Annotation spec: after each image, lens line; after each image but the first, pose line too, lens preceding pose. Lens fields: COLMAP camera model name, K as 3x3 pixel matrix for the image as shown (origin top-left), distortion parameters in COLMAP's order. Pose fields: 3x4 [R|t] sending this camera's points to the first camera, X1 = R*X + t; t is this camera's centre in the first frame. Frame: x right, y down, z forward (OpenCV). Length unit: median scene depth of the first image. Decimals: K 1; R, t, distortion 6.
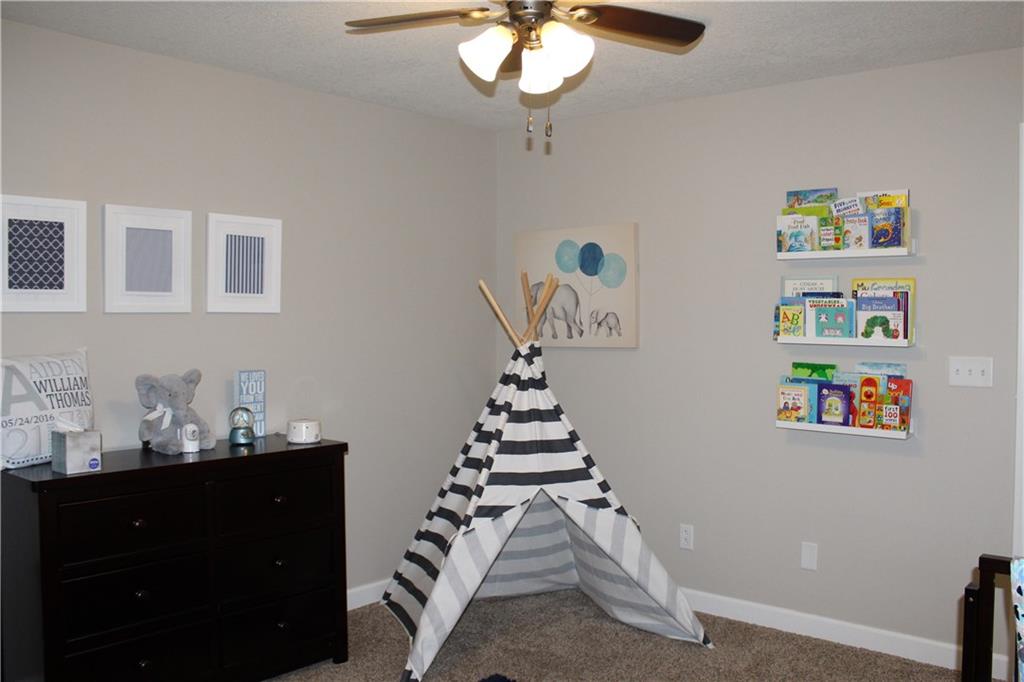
lens RADIAL K [[871.9, 0, 523.9], [0, 871.9, 342.7], [0, 0, 1]] dist [-0.171495, 0.134730]
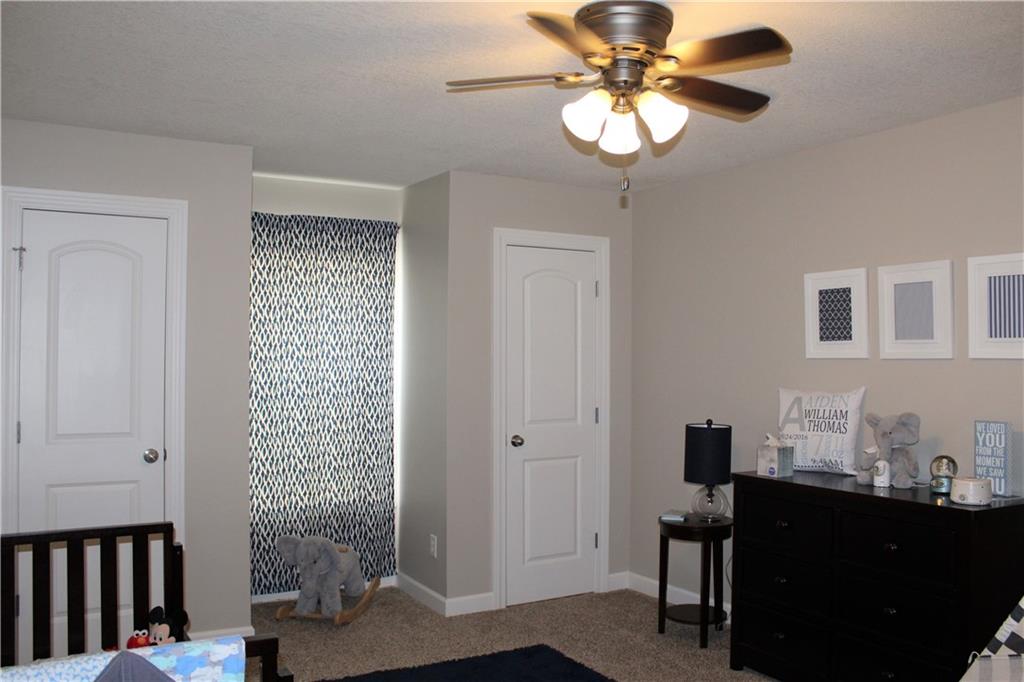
lens RADIAL K [[871.9, 0, 523.9], [0, 871.9, 342.7], [0, 0, 1]] dist [-0.171495, 0.134730]
pose [[-0.329767, -0.017600, -0.943898, 0.772012], [-0.030952, 0.999490, -0.007824, -0.032635], [0.943555, 0.026635, -0.330144, 0.899072]]
